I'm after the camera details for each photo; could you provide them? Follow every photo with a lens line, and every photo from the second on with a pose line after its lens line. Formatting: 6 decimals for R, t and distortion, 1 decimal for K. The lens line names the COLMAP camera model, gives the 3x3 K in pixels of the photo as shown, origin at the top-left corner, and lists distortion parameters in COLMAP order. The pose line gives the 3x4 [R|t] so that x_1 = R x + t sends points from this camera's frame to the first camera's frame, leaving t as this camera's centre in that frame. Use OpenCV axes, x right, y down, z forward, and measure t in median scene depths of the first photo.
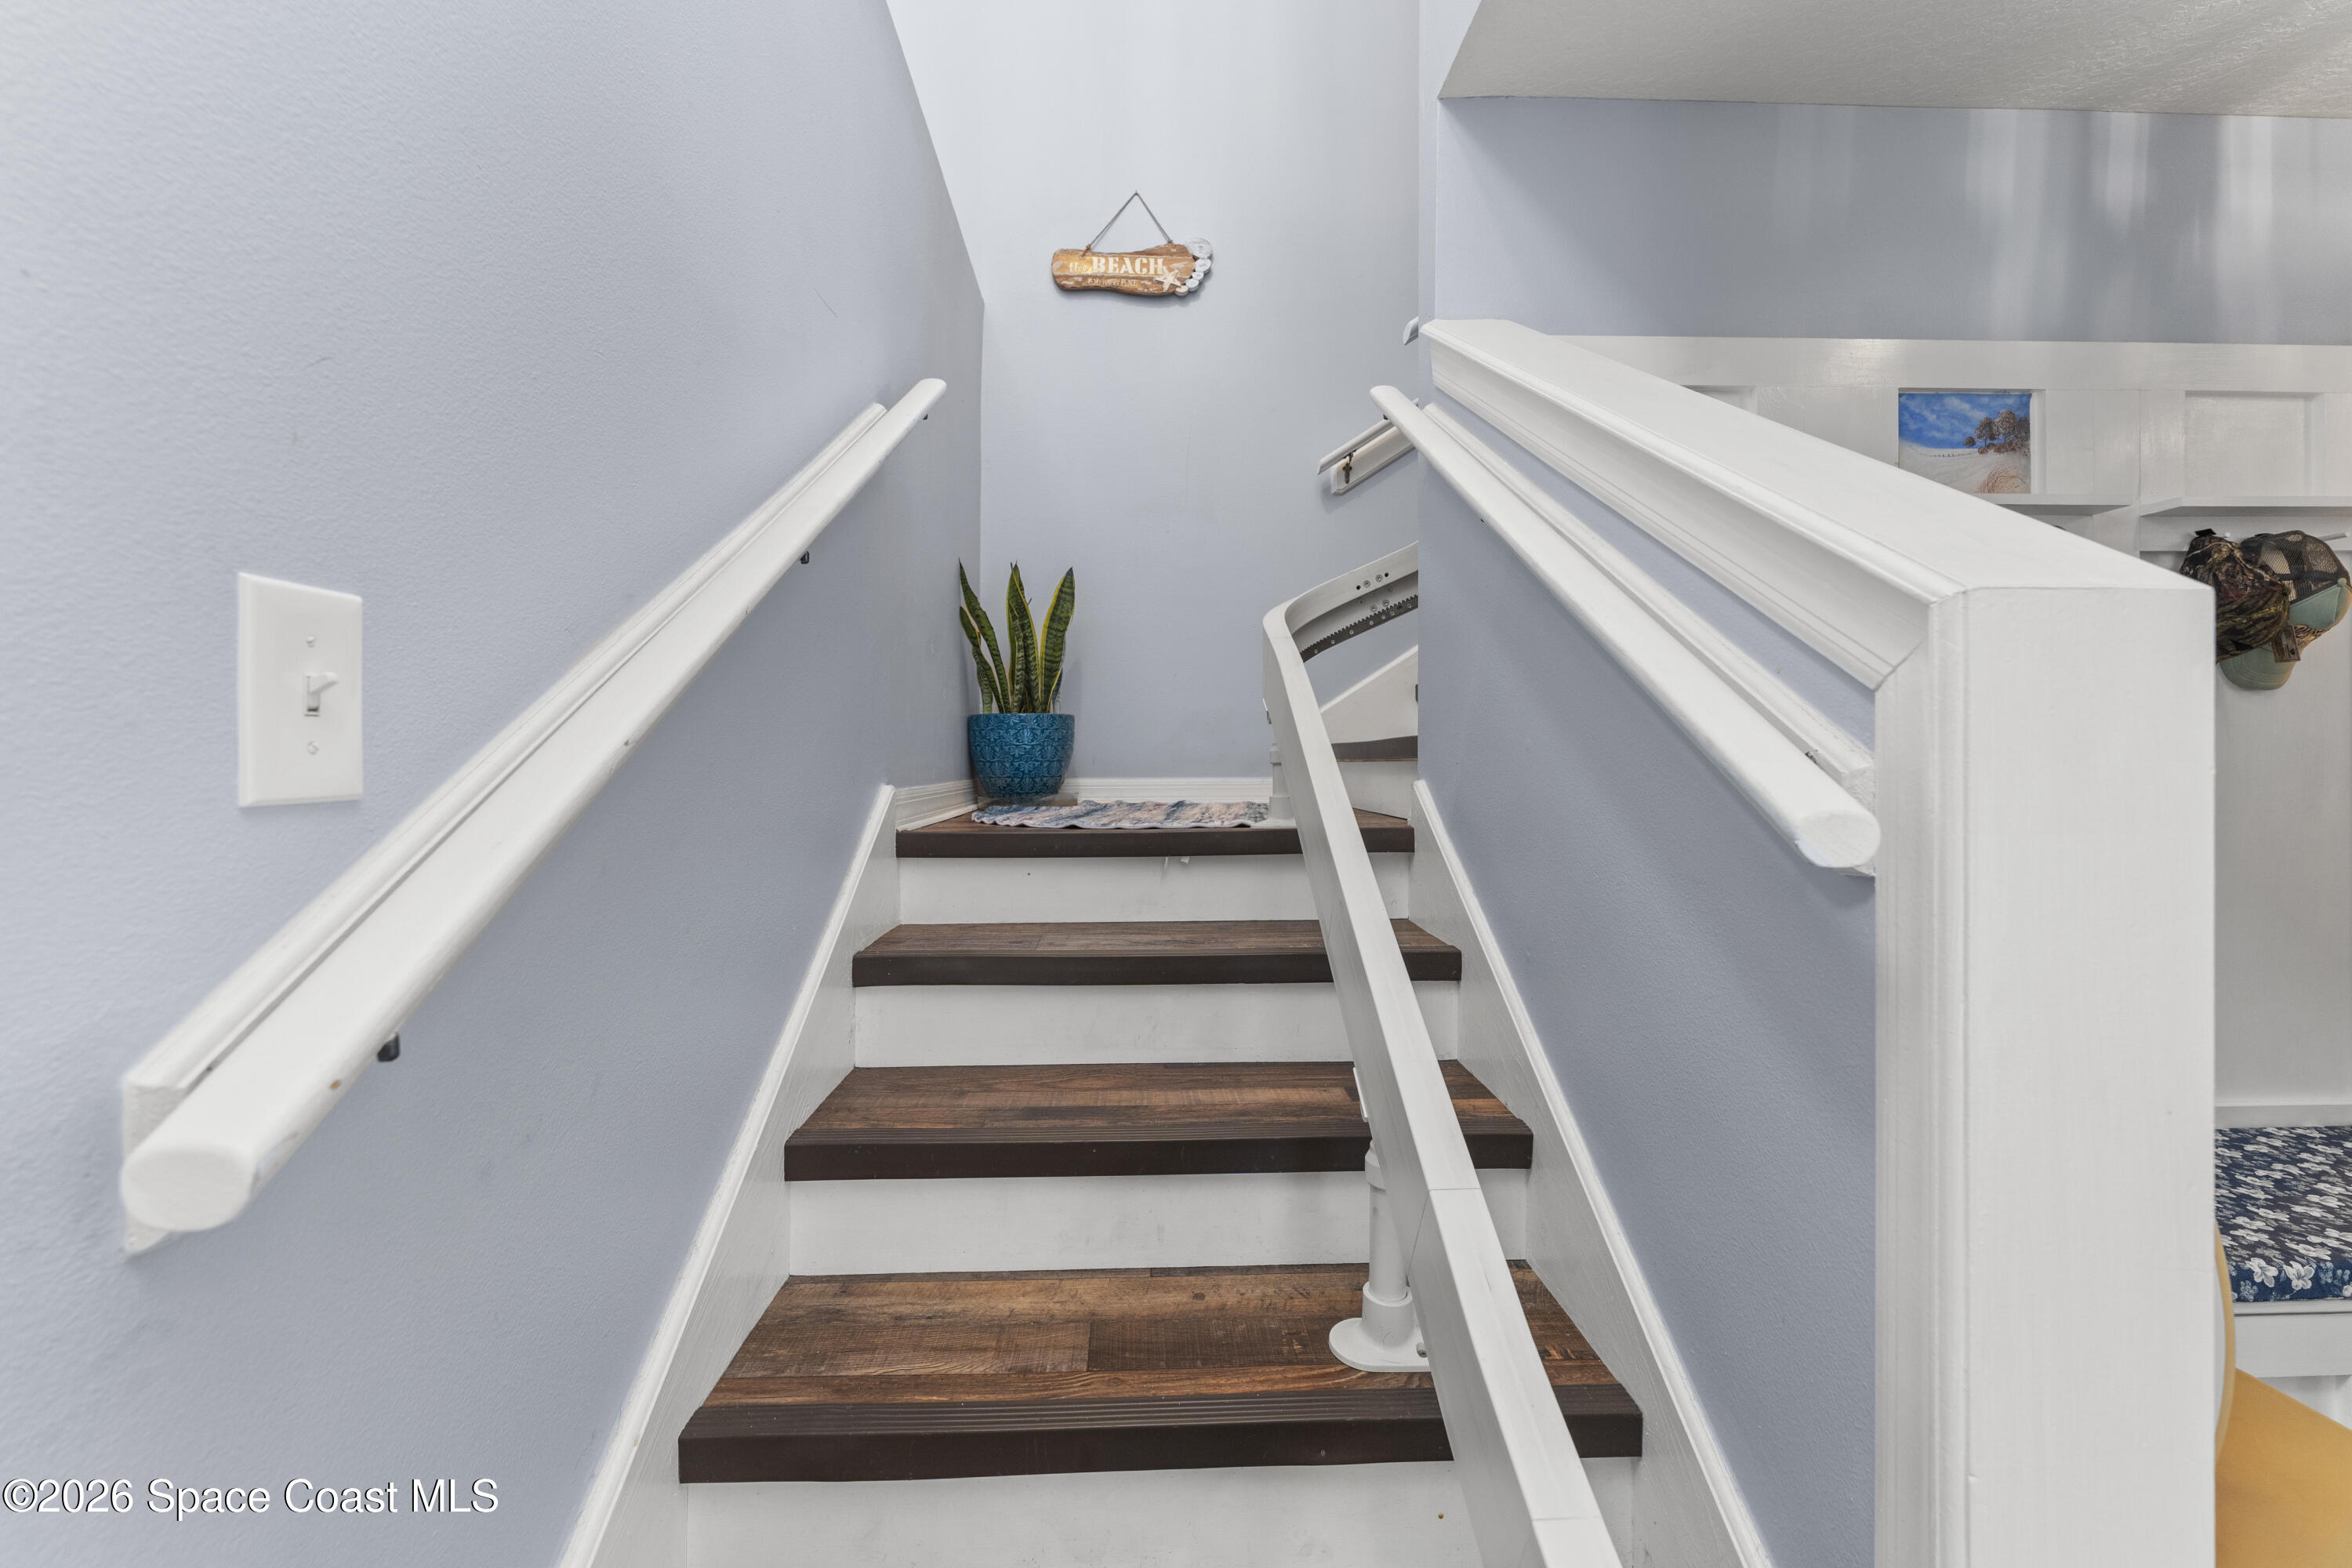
lens RADIAL K [[950.1, 0, 1173.1], [0, 950.1, 767.5], [0, 0, 1]] dist [-0.001130, 0.000283]
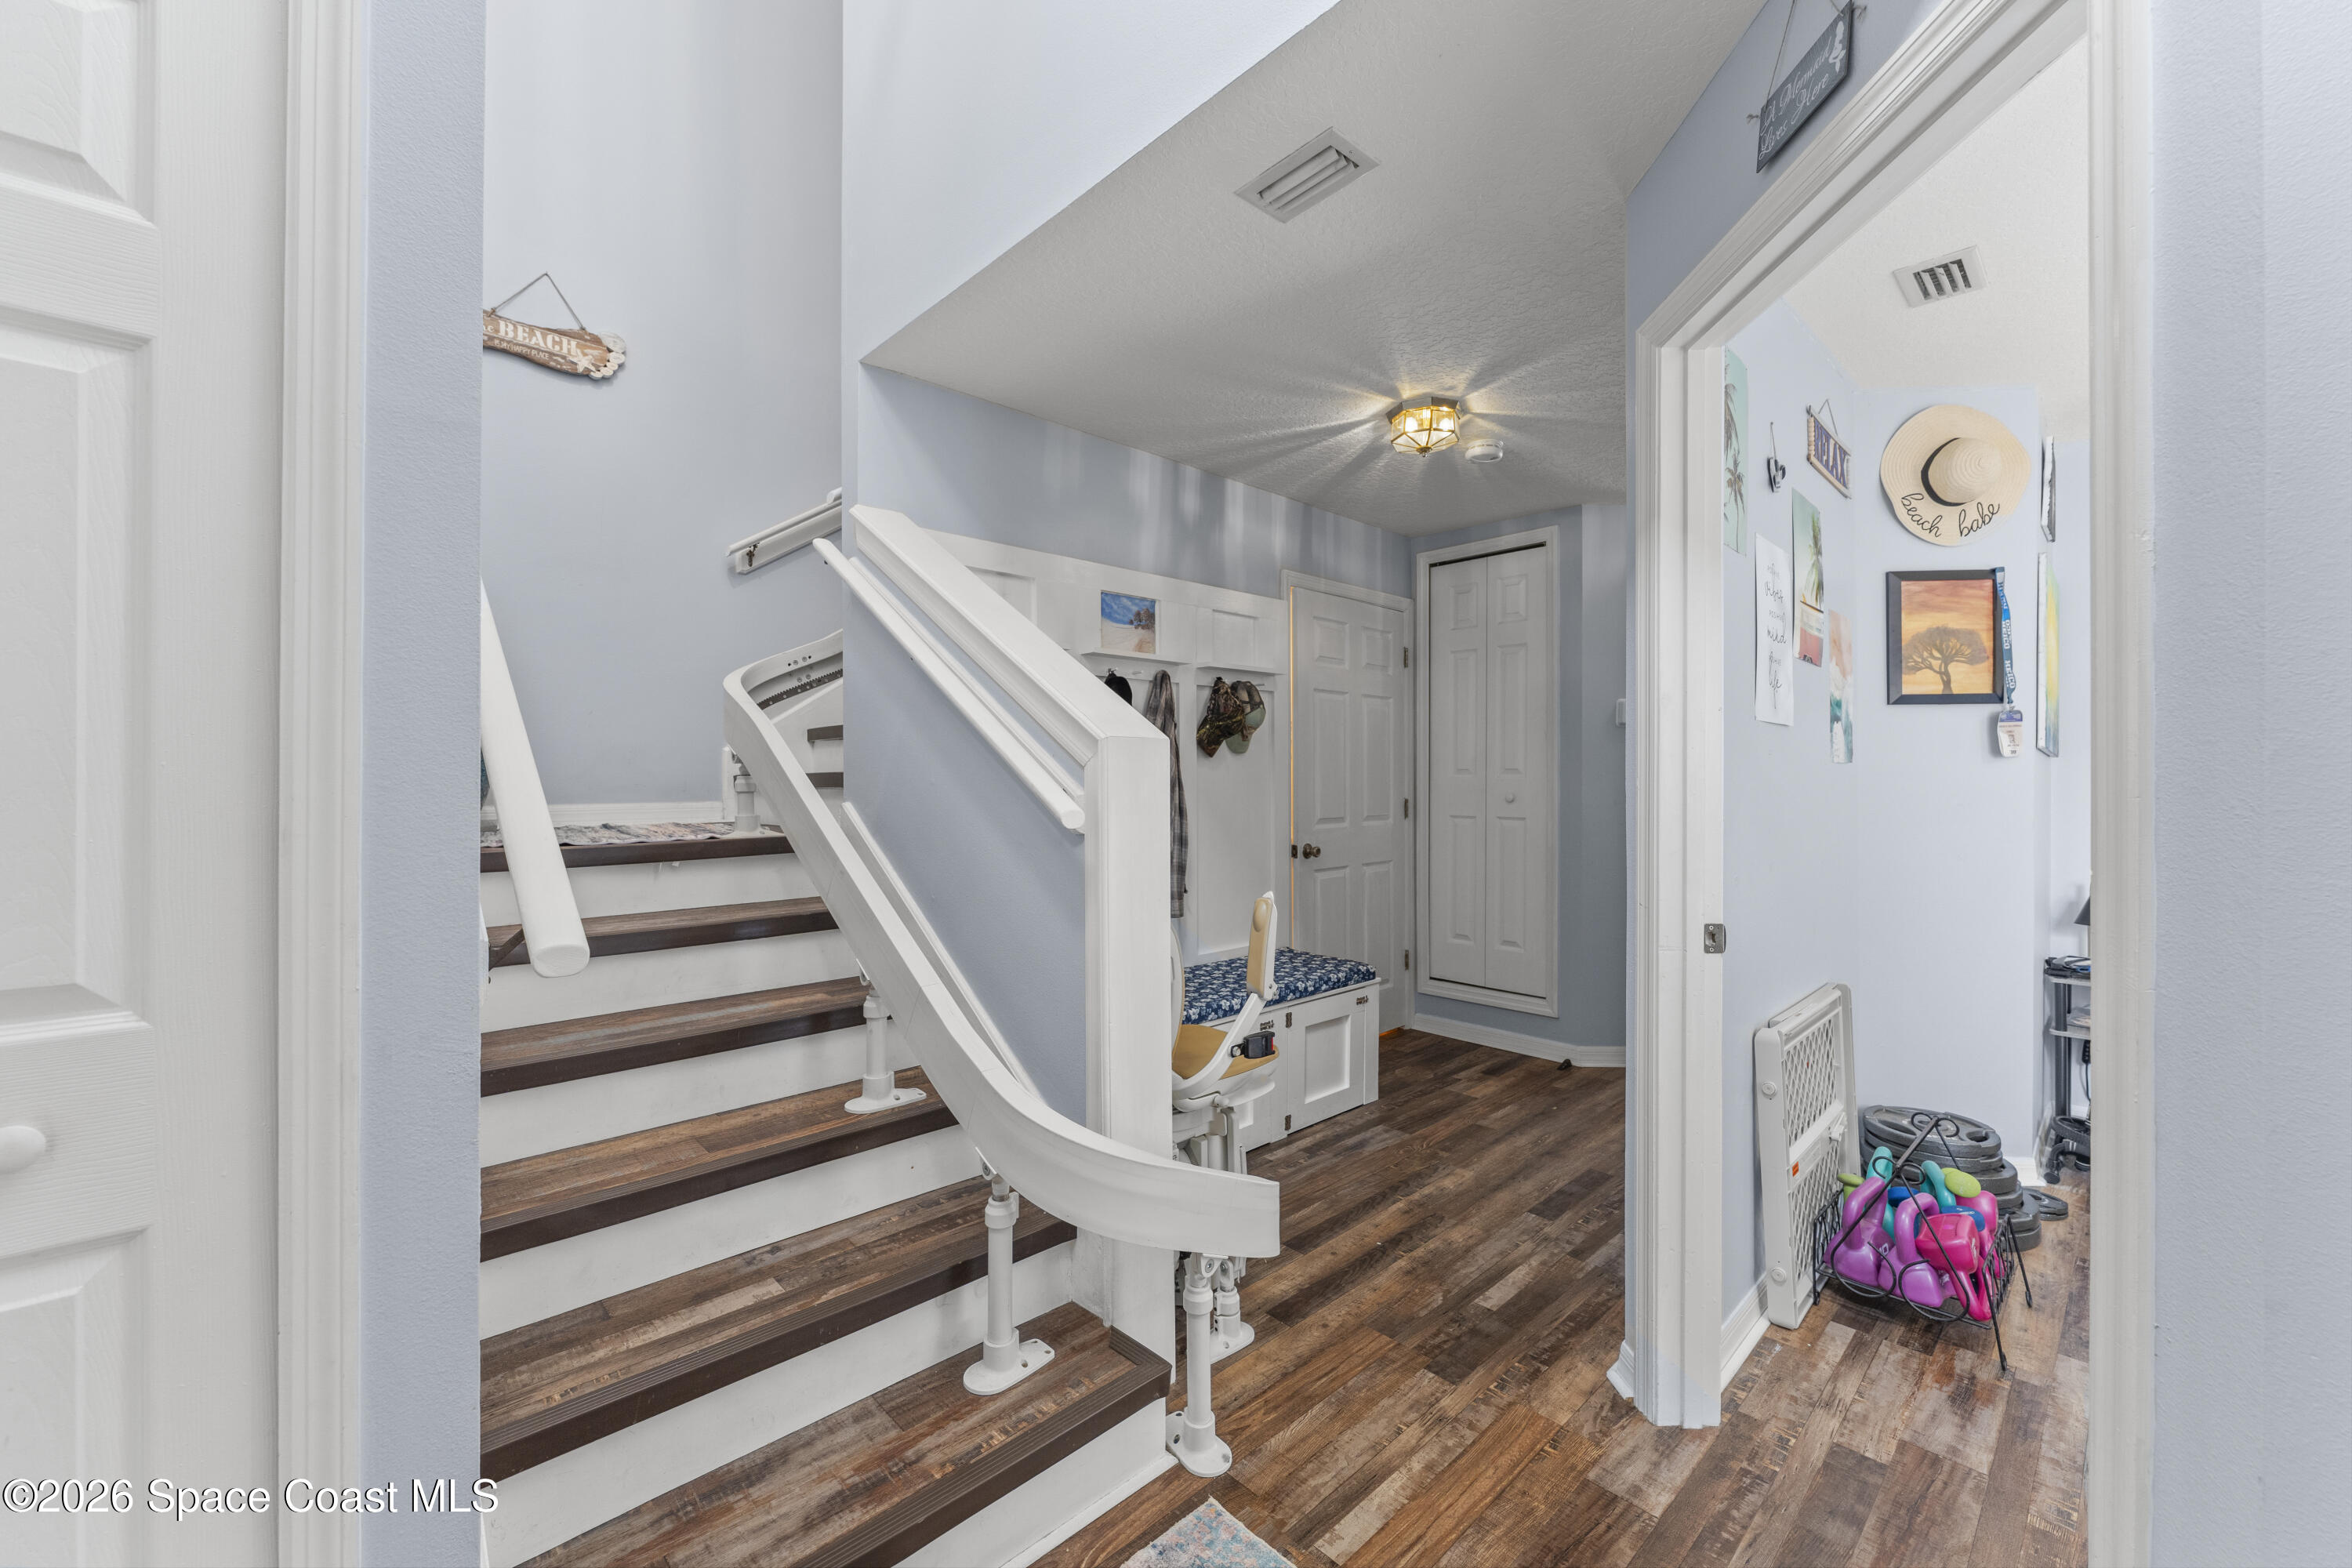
lens RADIAL K [[950.1, 0, 1193.7], [0, 950.1, 785.5], [0, 0, 1]] dist [-0.001130, 0.000283]
pose [[0.743801, -0.003124, 0.668394, -0.351883], [0.005895, 0.999981, -0.001886, -0.007811], [-0.668375, 0.005343, 0.743805, -0.512864]]
